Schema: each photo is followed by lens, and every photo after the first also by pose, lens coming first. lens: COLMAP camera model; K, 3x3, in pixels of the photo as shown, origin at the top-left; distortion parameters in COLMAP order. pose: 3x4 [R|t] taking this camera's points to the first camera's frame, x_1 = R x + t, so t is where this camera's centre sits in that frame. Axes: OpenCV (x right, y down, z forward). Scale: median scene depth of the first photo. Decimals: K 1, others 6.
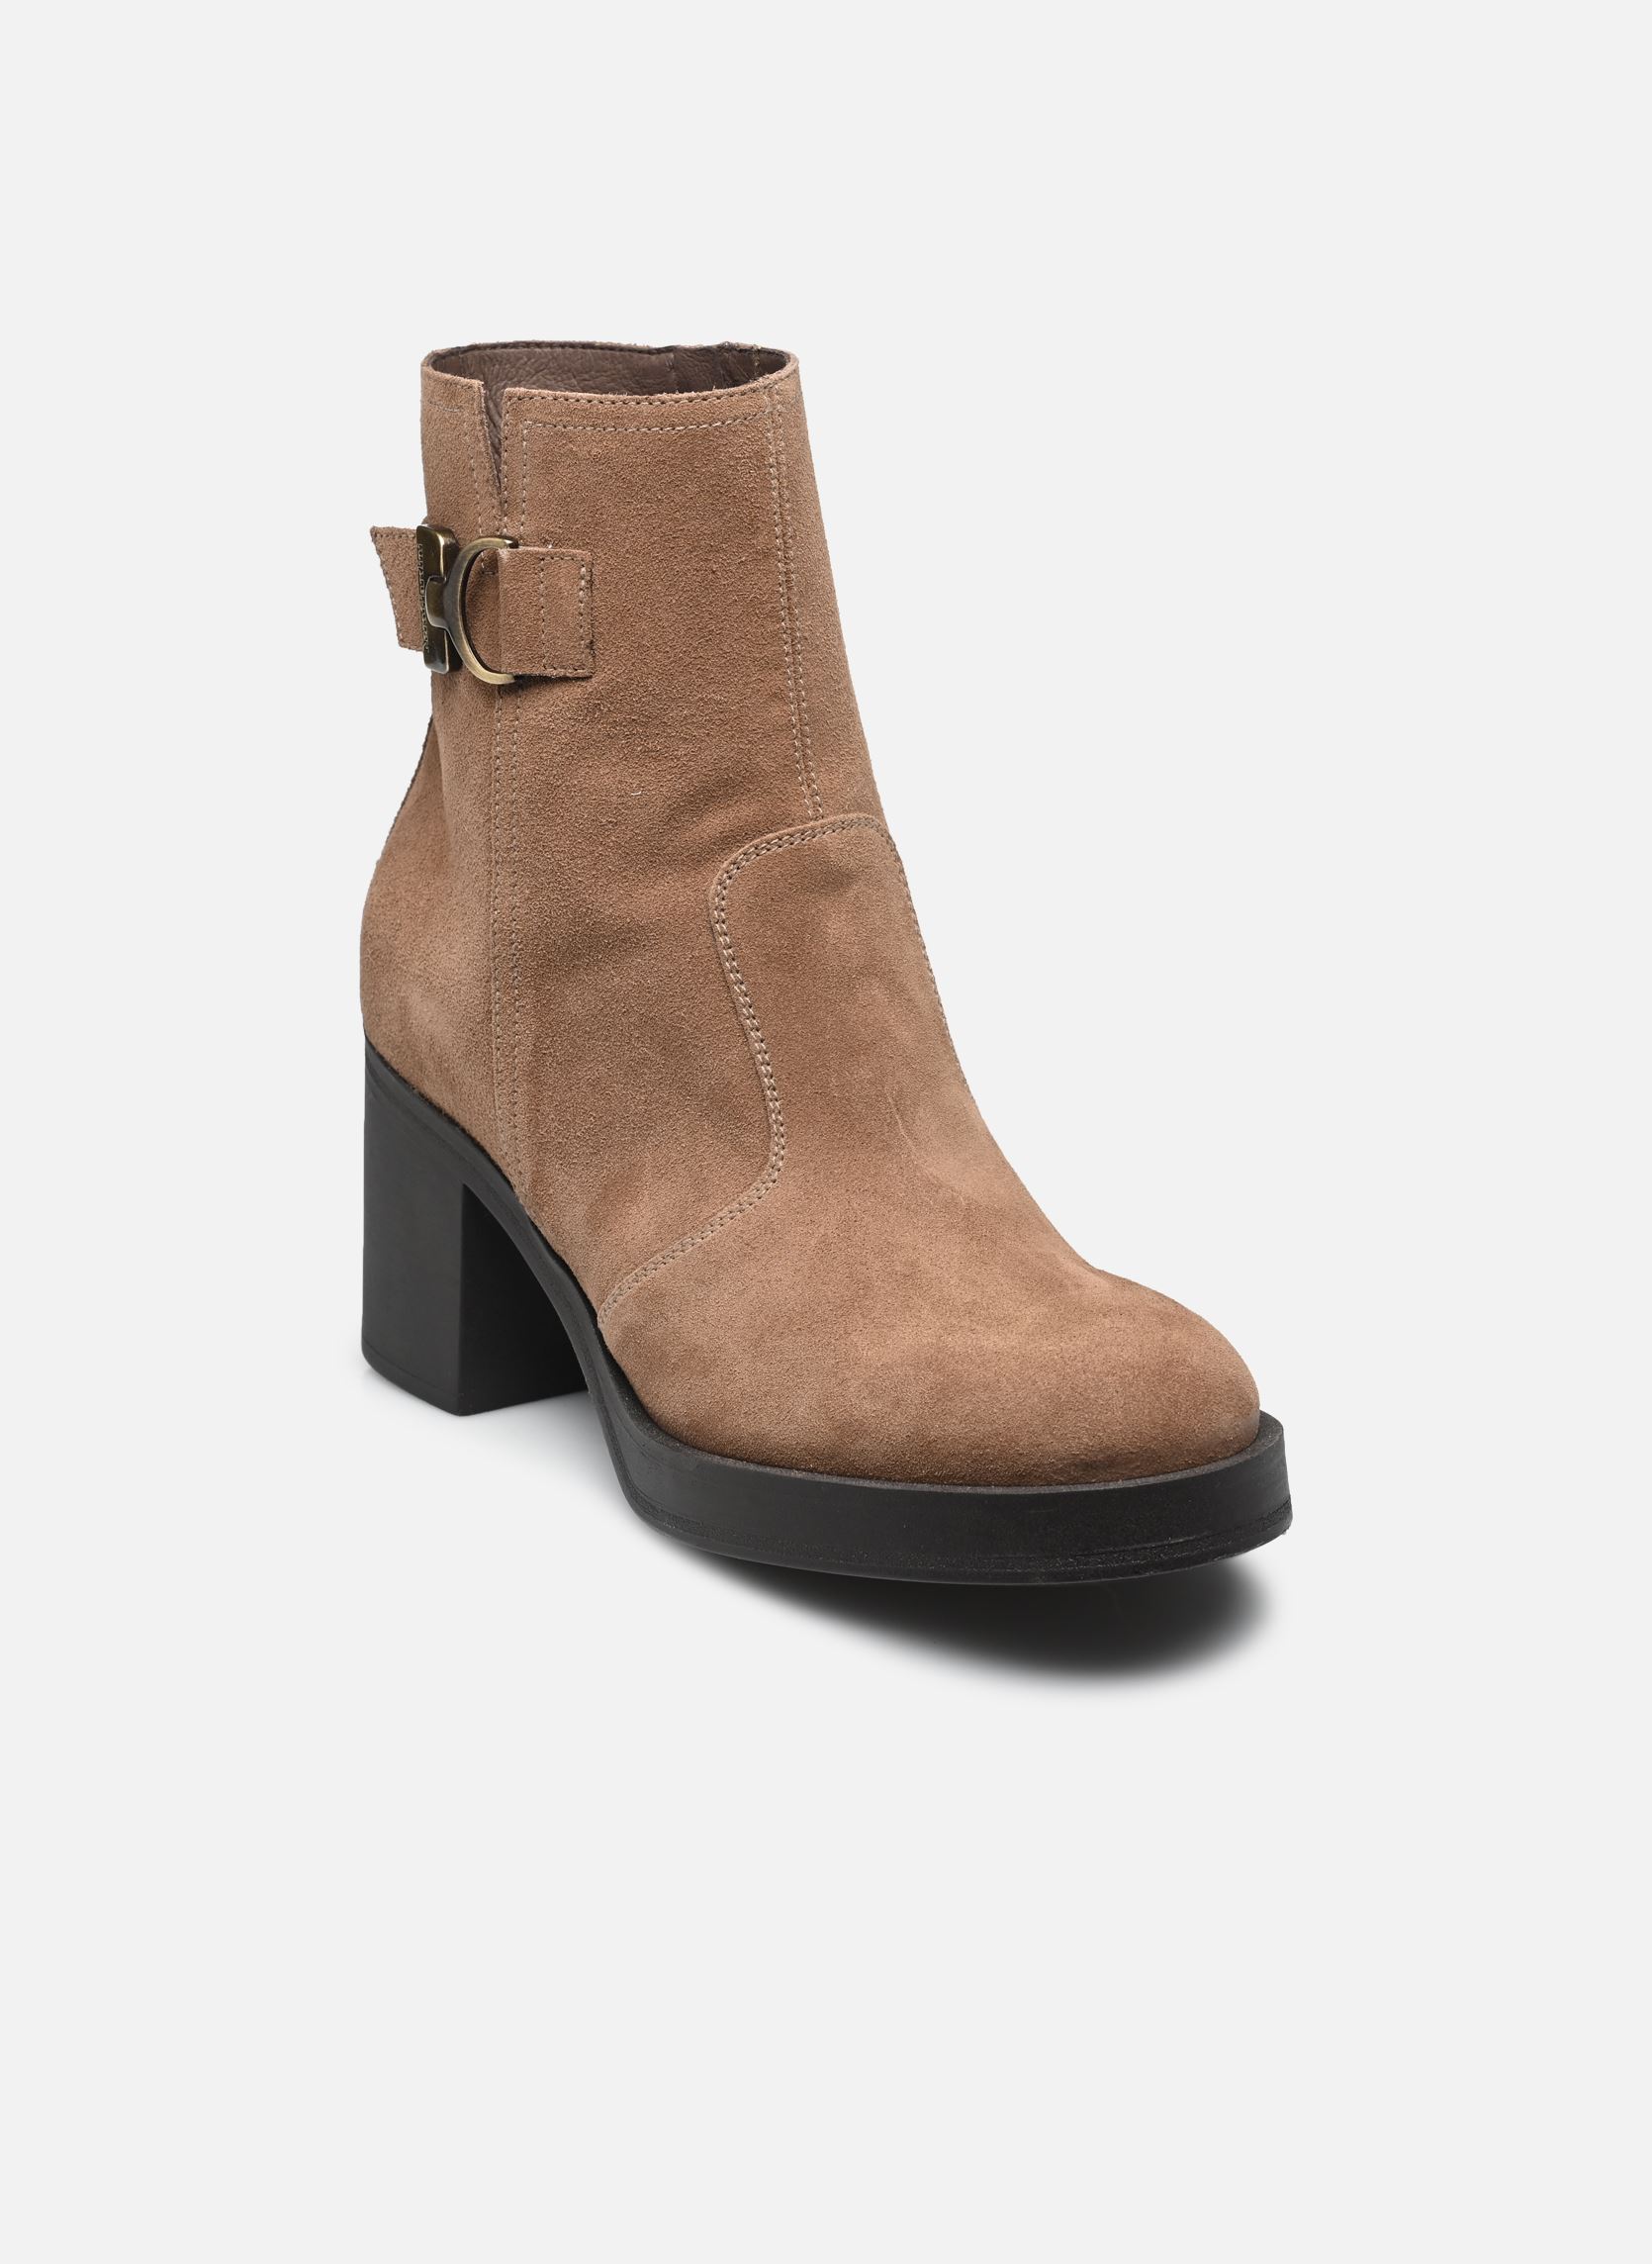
lens RADIAL K [[7186.8, 0, 826.0], [0, 7186.8, 1132.0], [0, 0, 1]] dist [-0.445883, 0.492781]
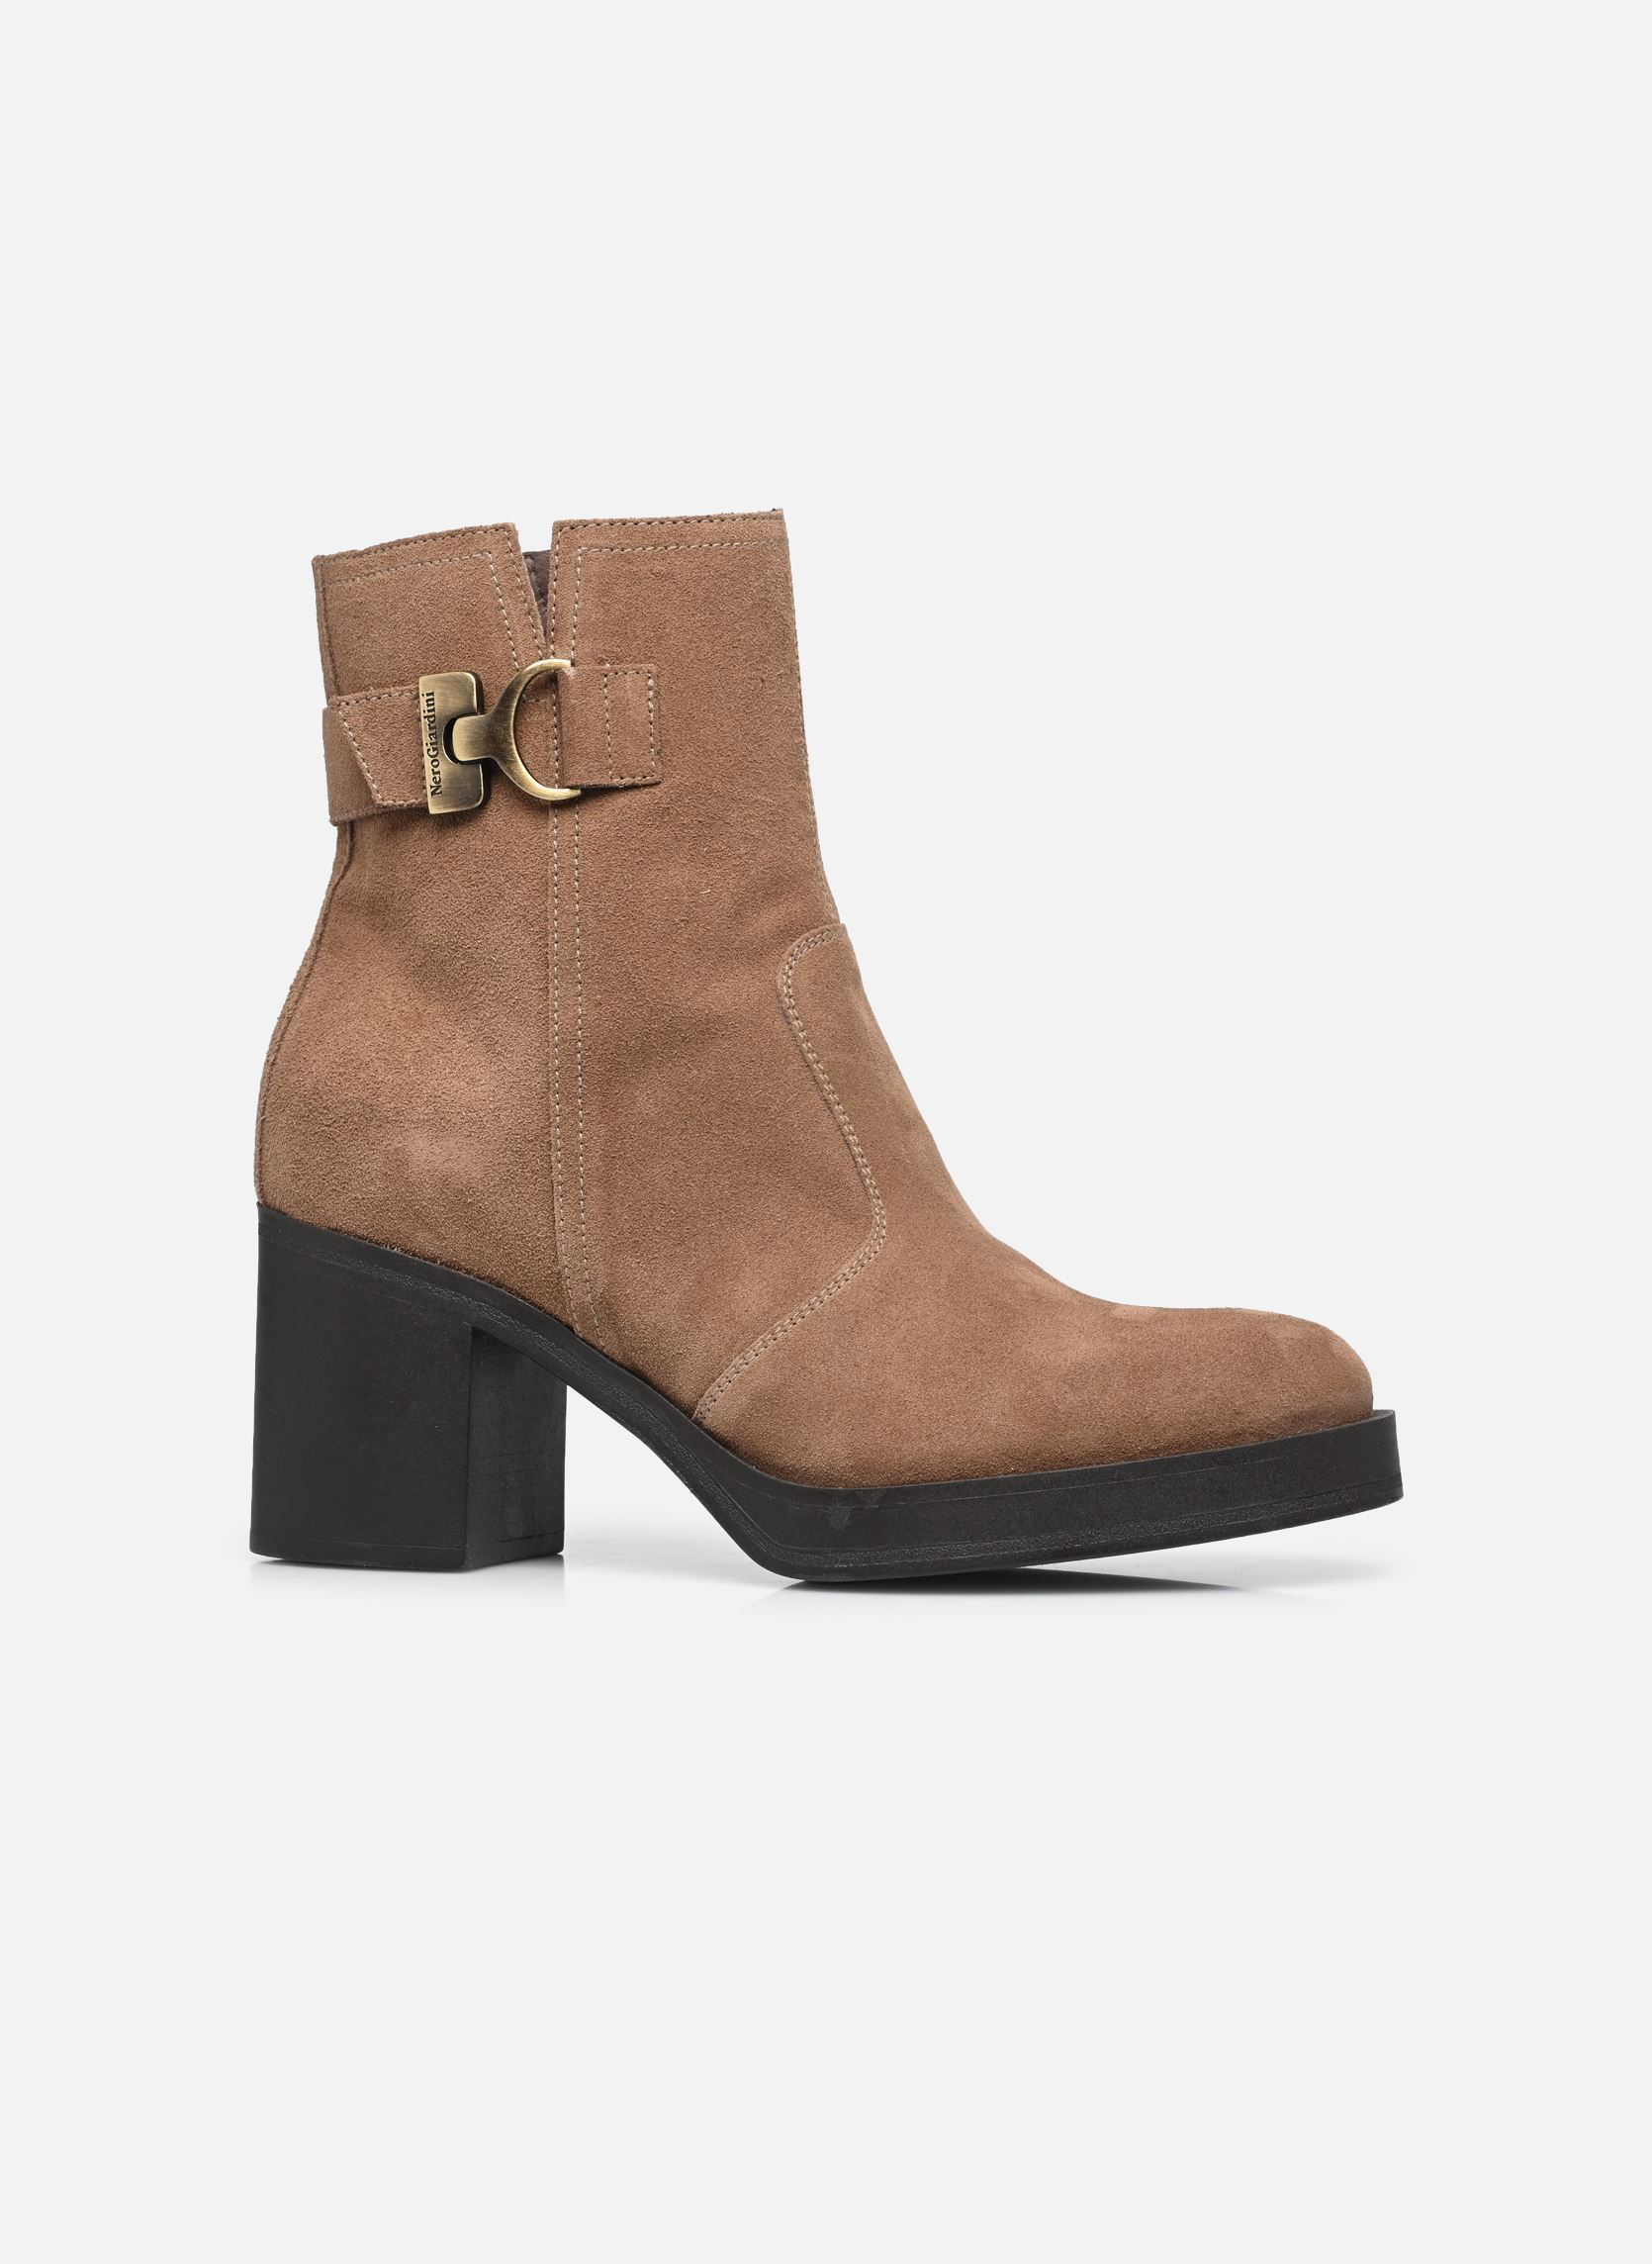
lens RADIAL K [[7186.8, 0, 826.0], [0, 7186.8, 1132.0], [0, 0, 1]] dist [-0.445883, 0.492781]
pose [[0.799715, -0.003009, 0.600372, -0.649071], [0.176399, 0.957028, -0.230174, 0.234061], [-0.573880, 0.289979, 0.765881, 0.188040]]
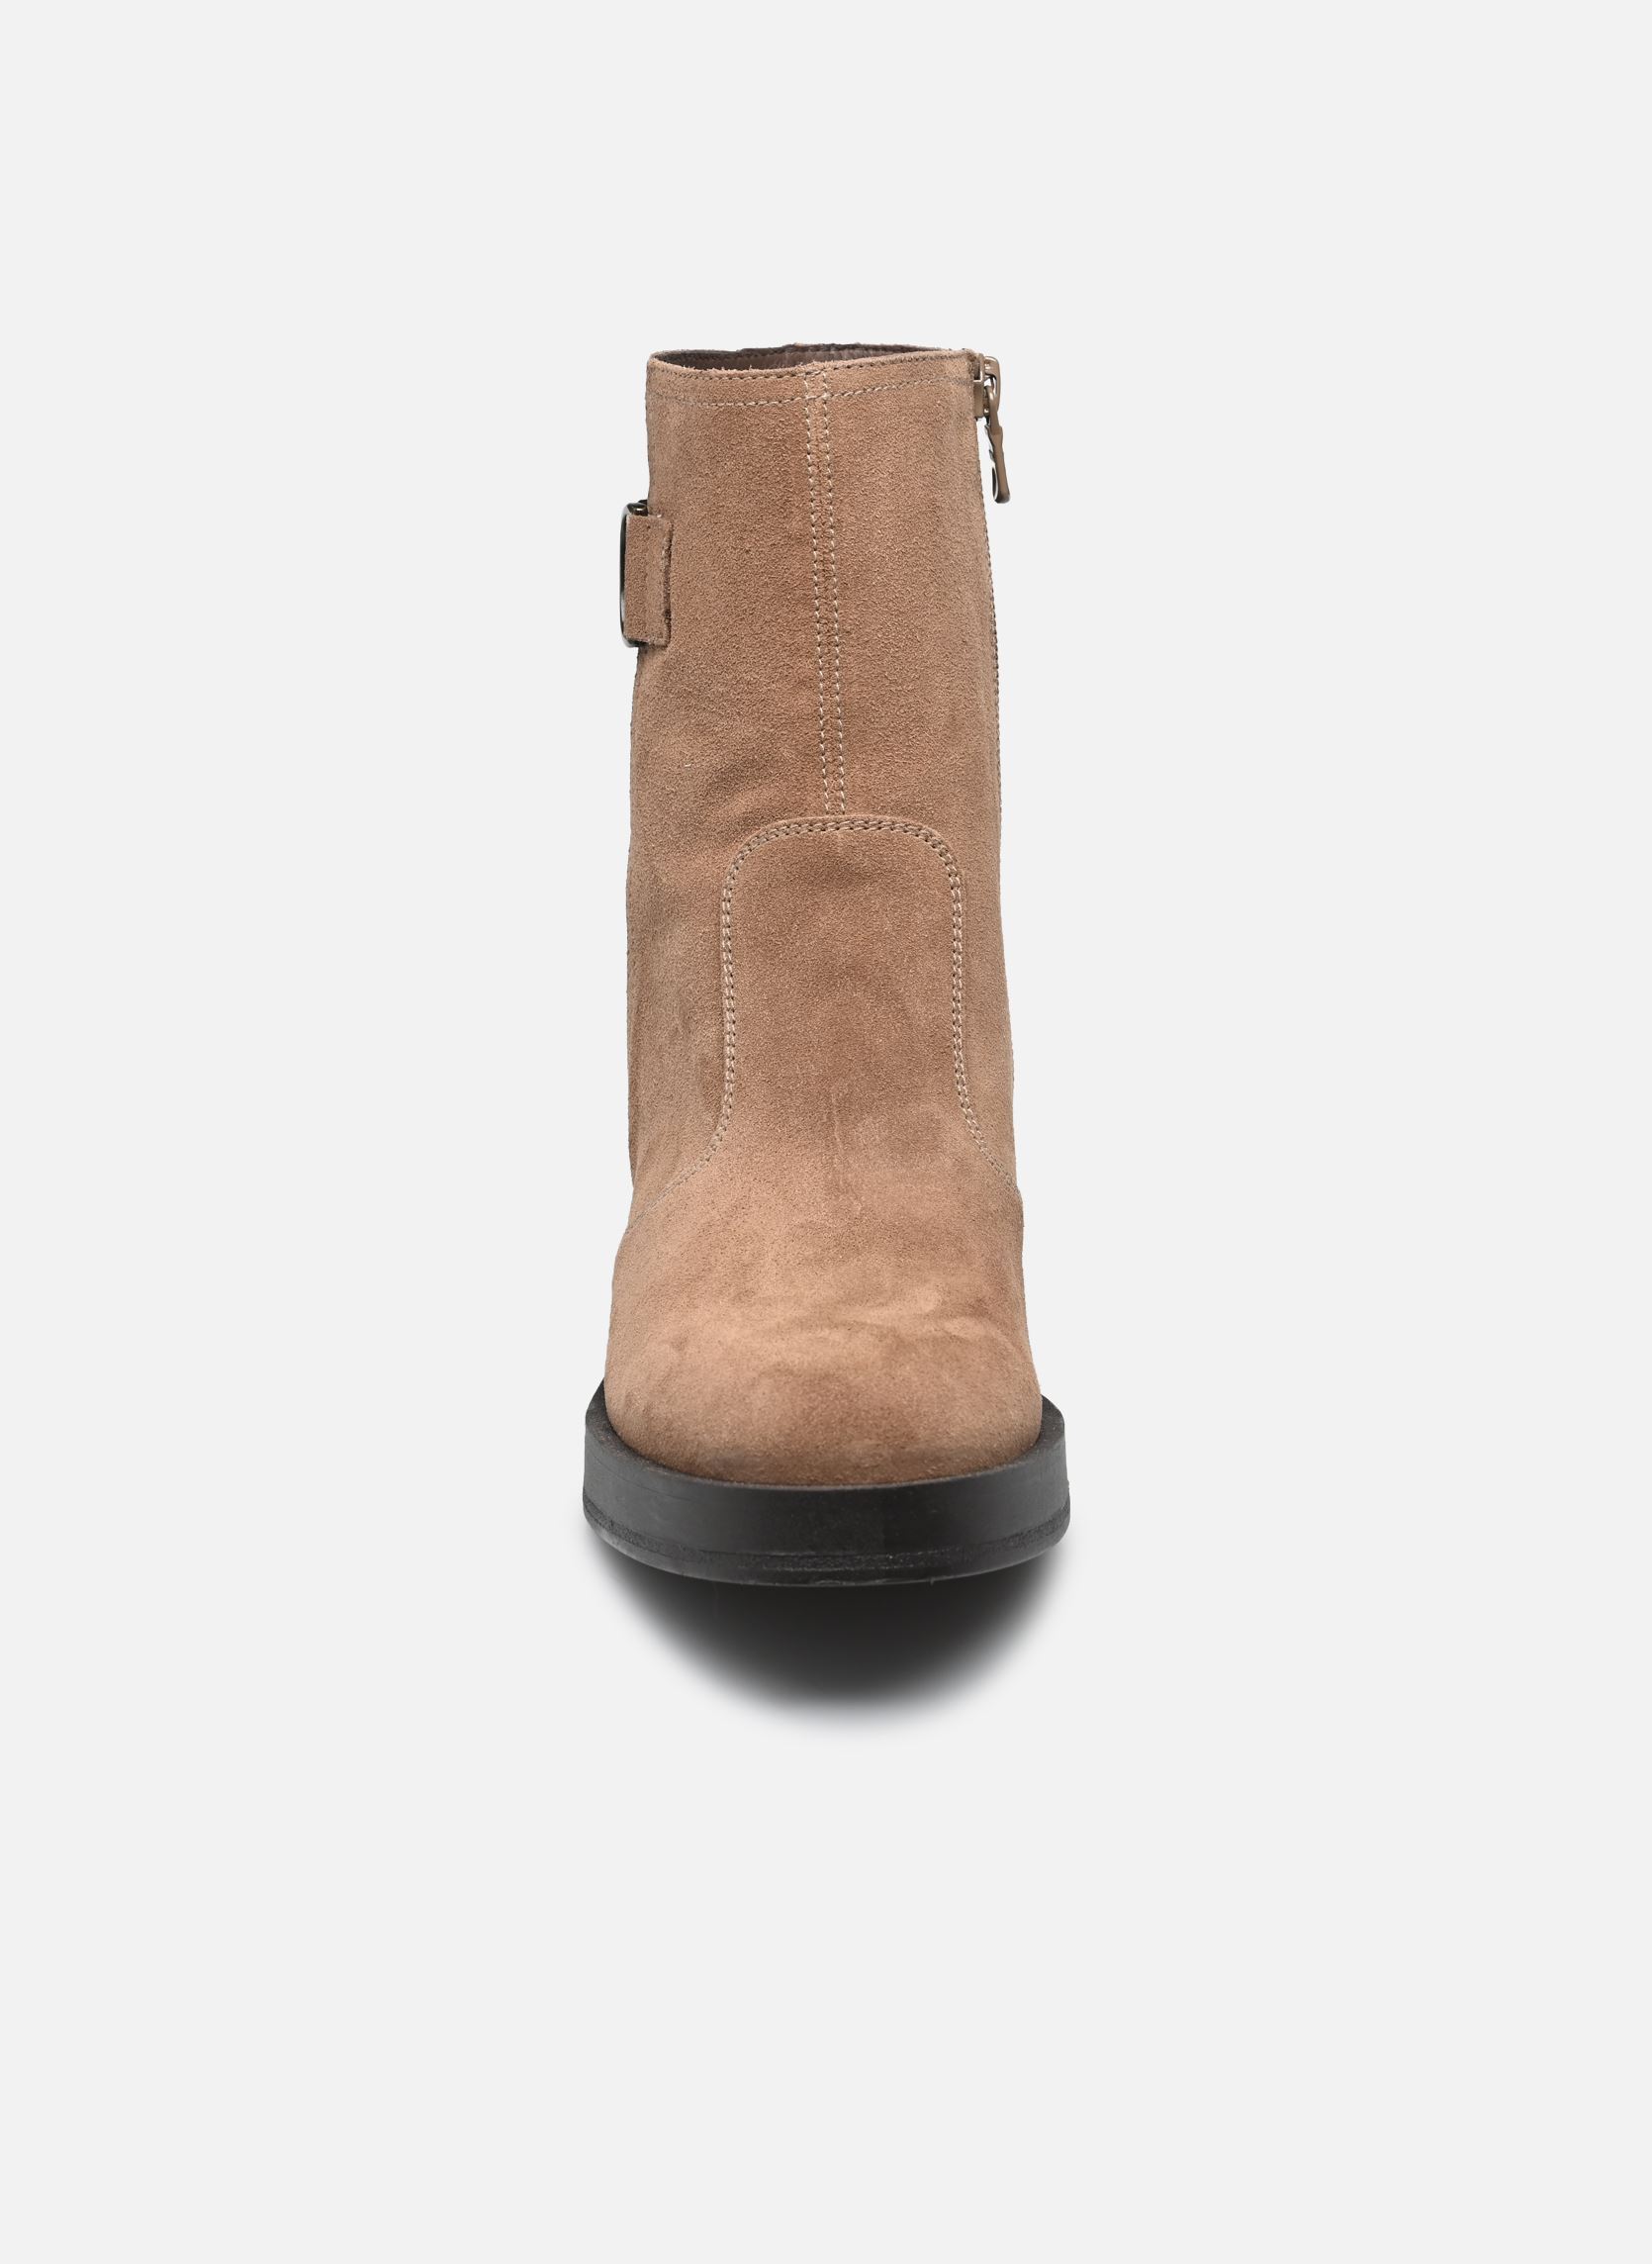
lens RADIAL K [[7186.8, 0, 826.0], [0, 7186.8, 1132.0], [0, 0, 1]] dist [-0.445883, 0.492781]
pose [[0.744047, 0.140705, -0.653143, 0.655623], [-0.182894, 0.983127, 0.003444, -0.003459], [0.642607, 0.116894, 0.757227, 0.253072]]
